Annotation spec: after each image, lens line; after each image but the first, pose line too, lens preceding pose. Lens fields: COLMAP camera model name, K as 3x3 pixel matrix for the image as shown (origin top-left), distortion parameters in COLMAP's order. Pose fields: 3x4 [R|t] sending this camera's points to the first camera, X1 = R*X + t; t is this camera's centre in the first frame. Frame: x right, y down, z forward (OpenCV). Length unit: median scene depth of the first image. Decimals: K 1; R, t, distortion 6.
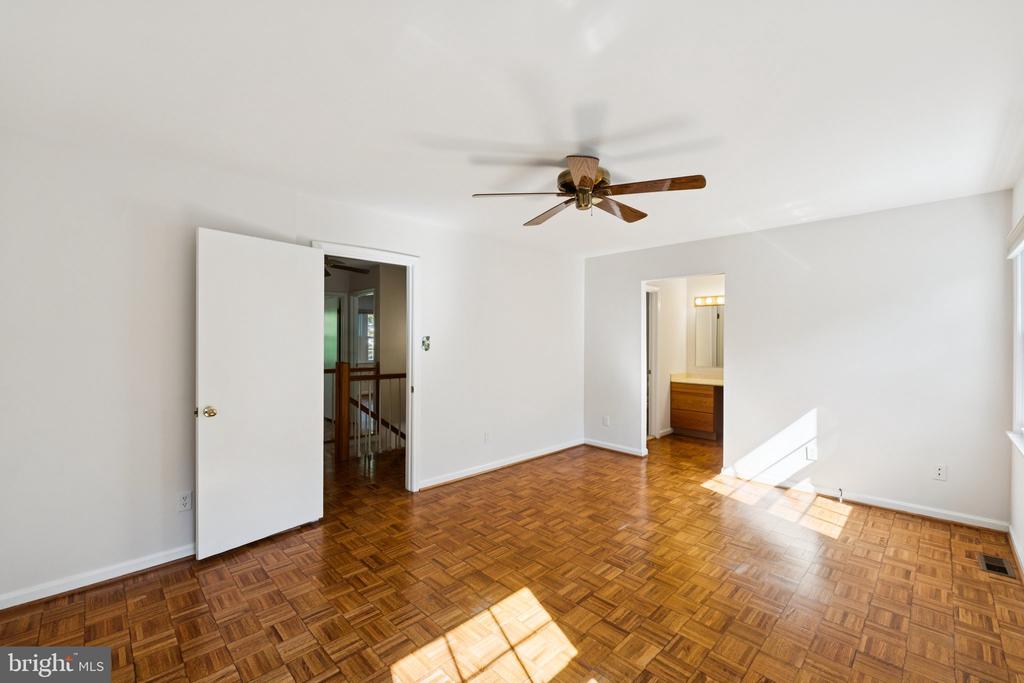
lens RADIAL K [[433.7, 0, 510.1], [0, 433.7, 341.2], [0, 0, 1]] dist [-0.000912, -0.000122]
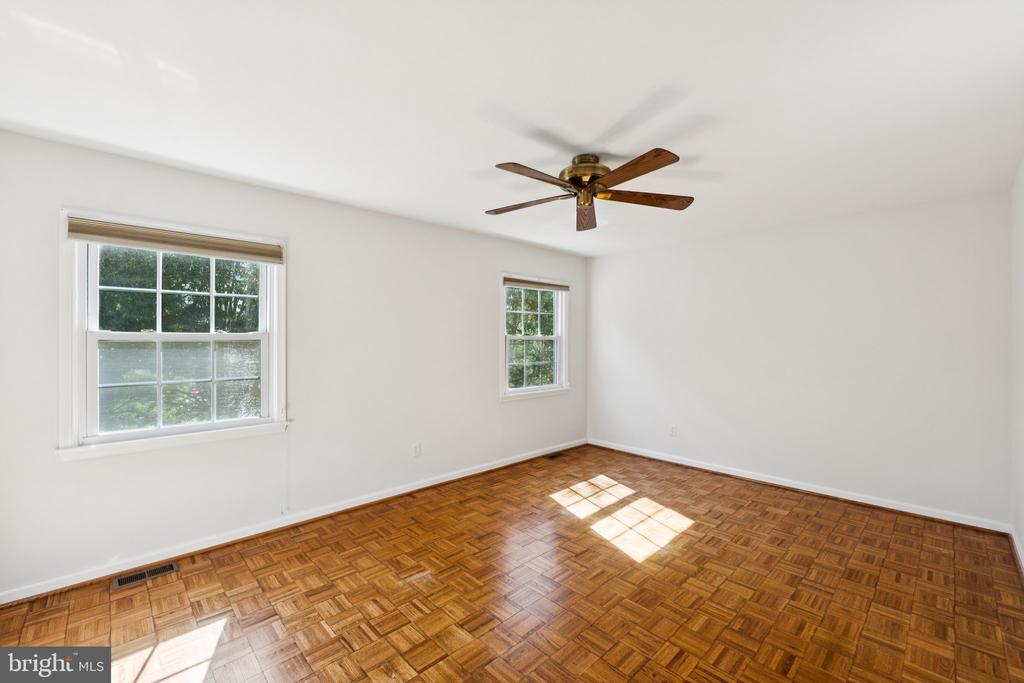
lens RADIAL K [[433.7, 0, 513.8], [0, 433.7, 339.0], [0, 0, 1]] dist [-0.000912, -0.000122]
pose [[-0.999963, -0.008270, 0.002441, 0.337088], [-0.008256, 0.999950, 0.005703, -0.008959], [-0.002488, 0.005683, -0.999981, 2.030244]]
